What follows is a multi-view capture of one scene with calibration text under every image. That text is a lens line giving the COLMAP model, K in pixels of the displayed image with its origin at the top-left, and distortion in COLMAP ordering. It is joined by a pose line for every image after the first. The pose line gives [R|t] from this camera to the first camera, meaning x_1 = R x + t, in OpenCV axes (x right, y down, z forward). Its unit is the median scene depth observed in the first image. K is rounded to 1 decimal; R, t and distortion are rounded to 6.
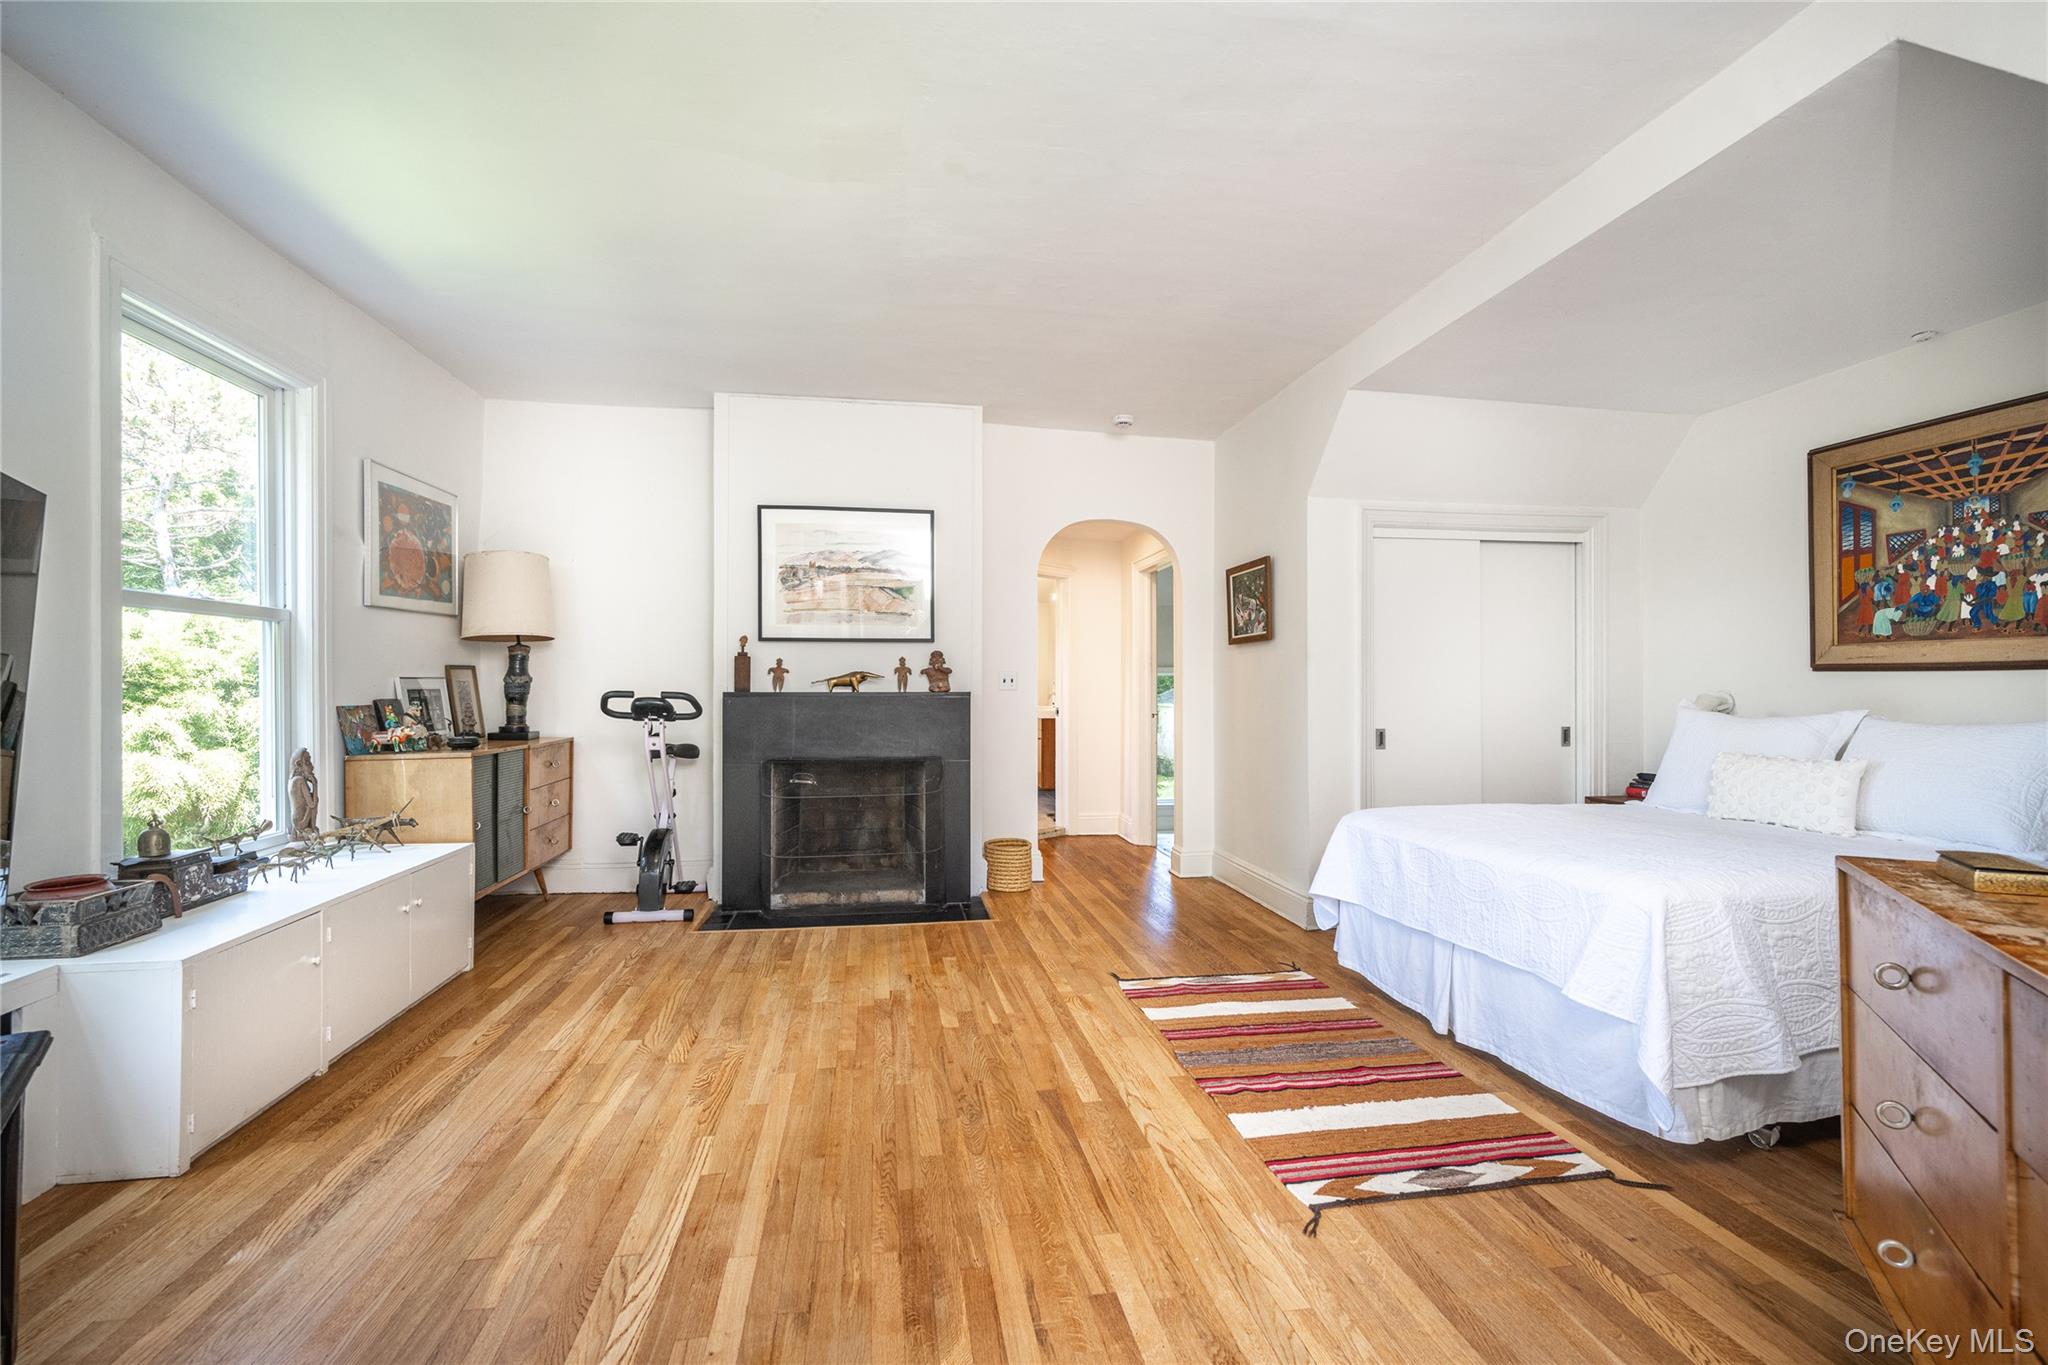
lens RADIAL K [[880.0, 0, 1024.0], [0, 880.0, 682.5], [0, 0, 1]] dist [-0.000269, 0.000428]
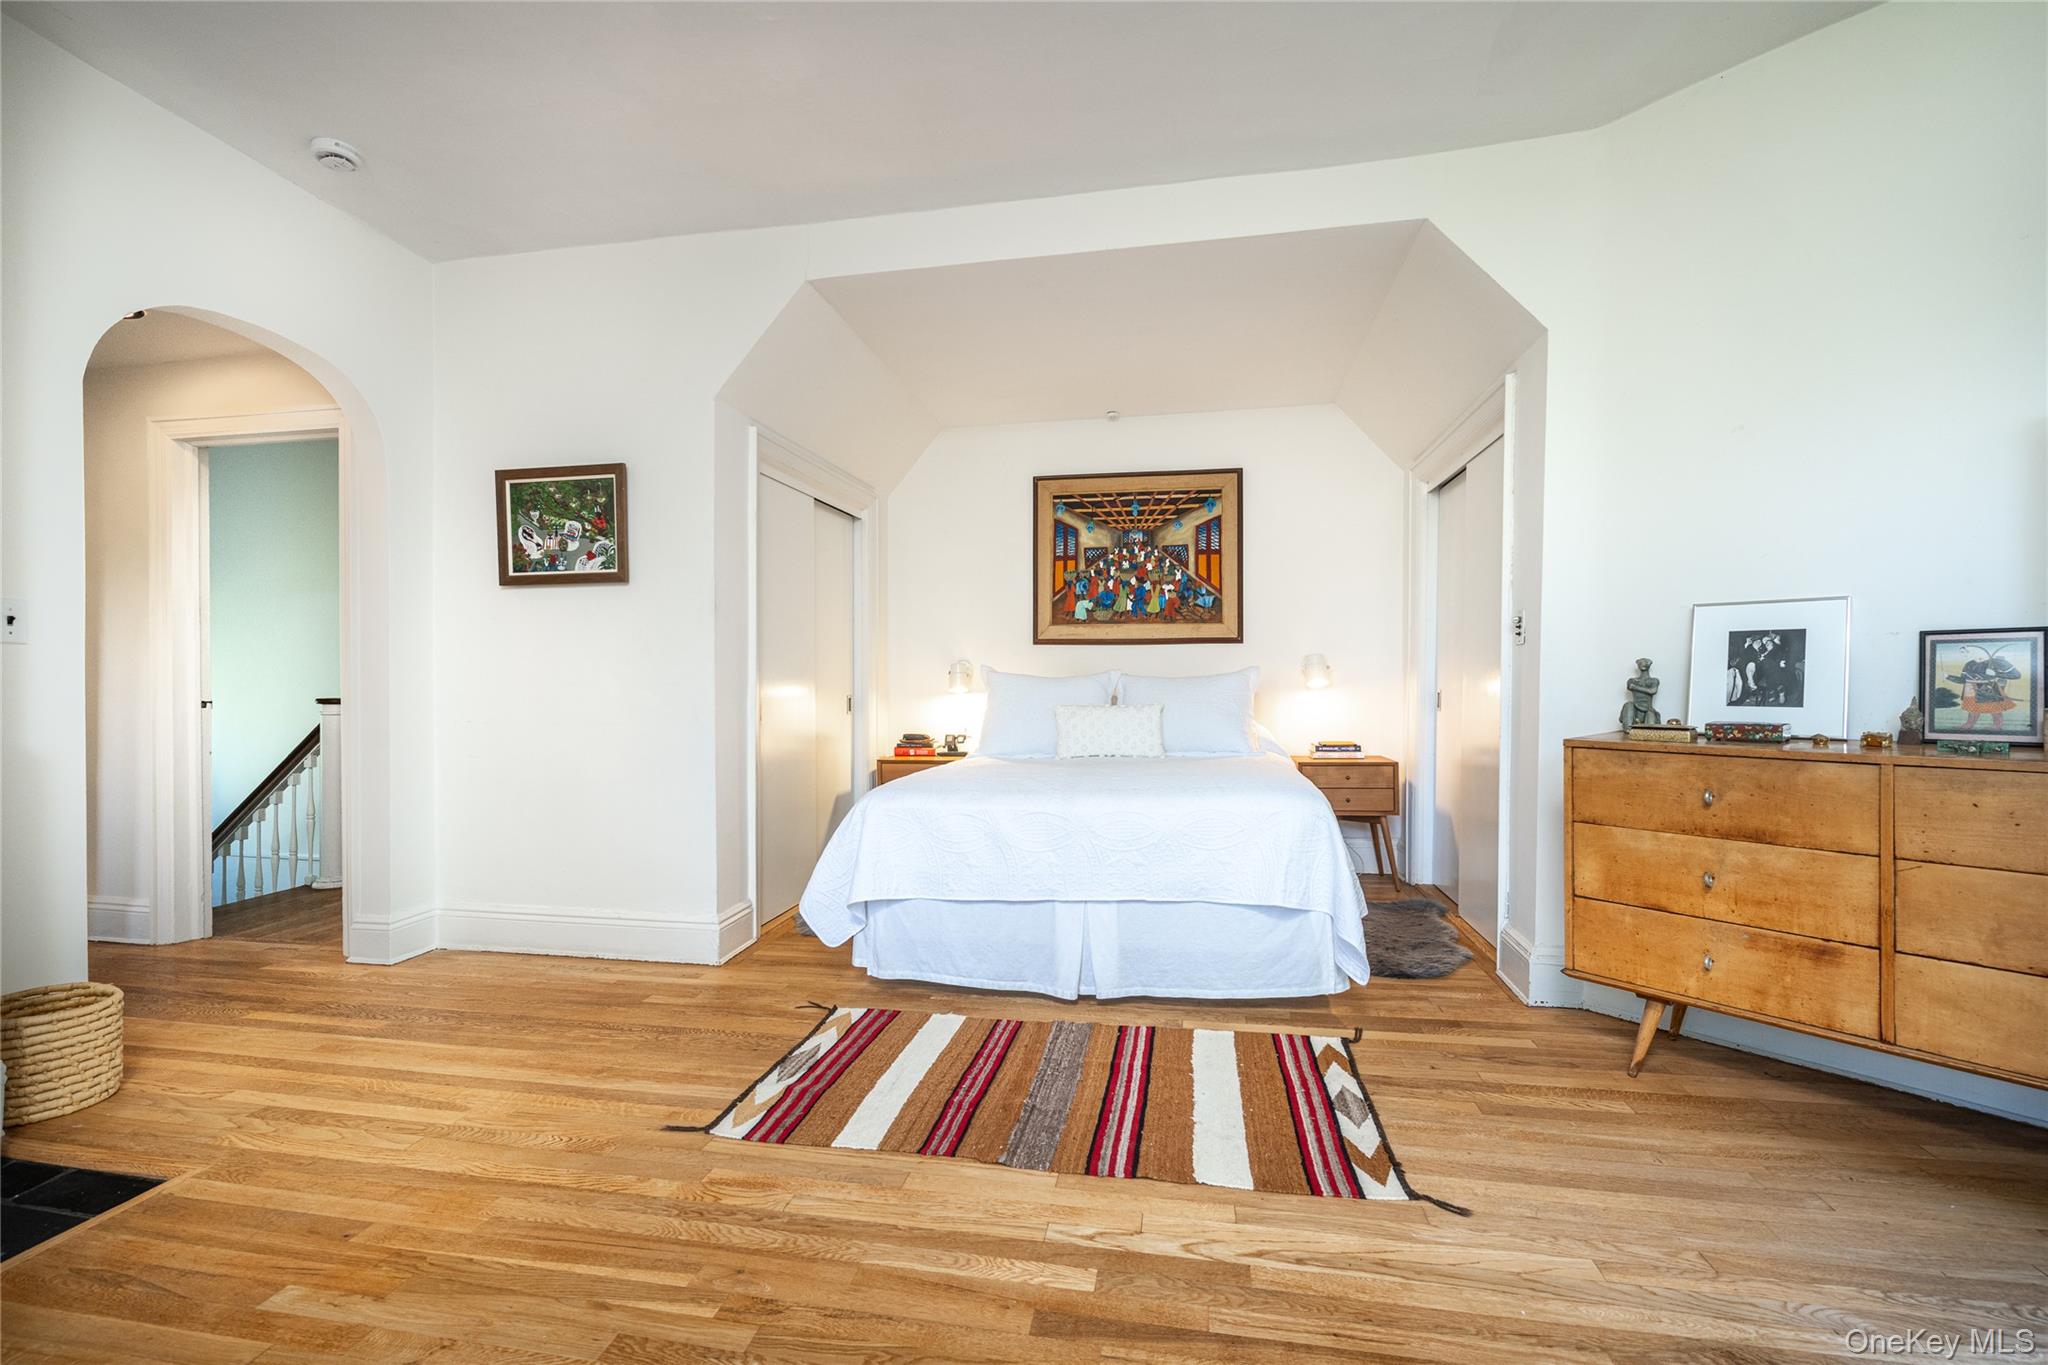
lens RADIAL K [[880.0, 0, 1024.0], [0, 880.0, 682.5], [0, 0, 1]] dist [-0.000269, 0.000428]
pose [[0.340187, -0.006558, 0.940335, -0.392138], [-0.000122, 0.999975, 0.007018, 0.038799], [-0.940358, -0.002502, 0.340178, 0.633628]]
